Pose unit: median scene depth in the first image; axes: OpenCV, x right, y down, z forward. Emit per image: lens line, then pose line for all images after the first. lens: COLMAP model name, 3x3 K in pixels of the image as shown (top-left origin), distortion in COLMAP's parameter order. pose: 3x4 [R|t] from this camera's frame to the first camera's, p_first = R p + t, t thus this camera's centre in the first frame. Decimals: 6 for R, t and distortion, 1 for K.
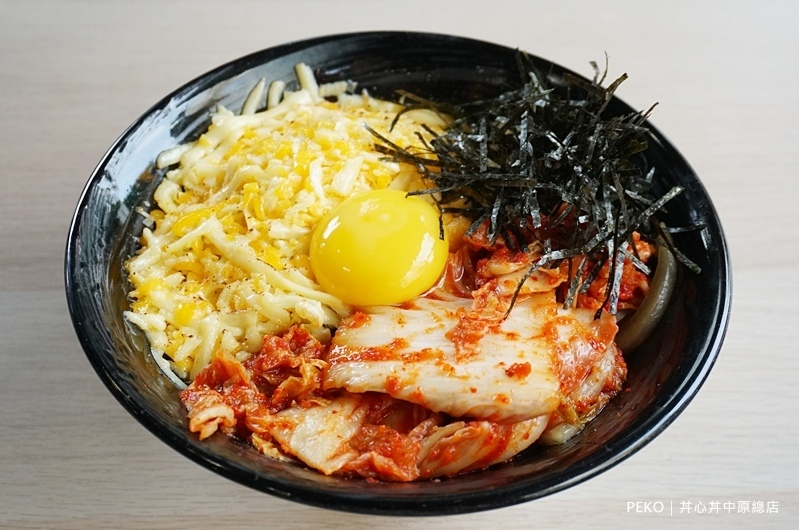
lens RADIAL K [[1039.9, 0, 391.5], [0, 1039.9, 262.4], [0, 0, 1]] dist [-0.025488, 0.000000]
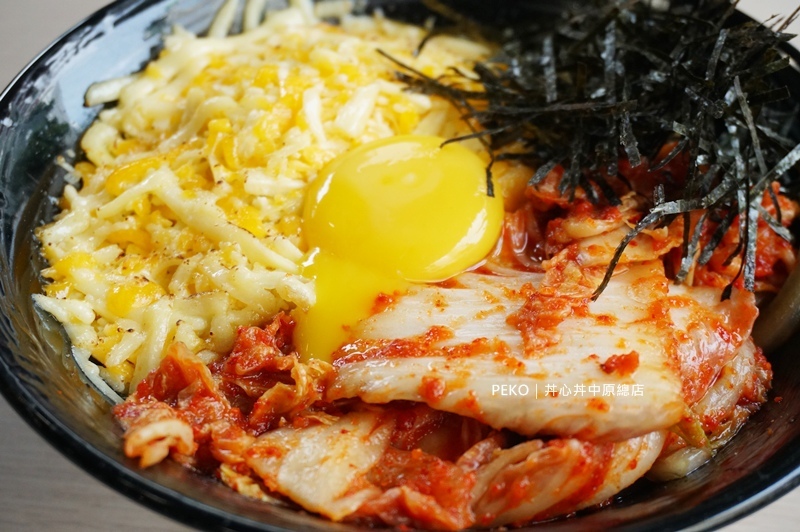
lens RADIAL K [[1273.1, 0, 406.8], [0, 1273.1, 268.3], [0, 0, 1]] dist [-0.007820, 0.000000]
pose [[0.999914, -0.005764, 0.011758, -0.021706], [0.006389, 0.998532, -0.053780, 0.076339], [-0.011430, 0.053851, 0.998484, 0.161795]]
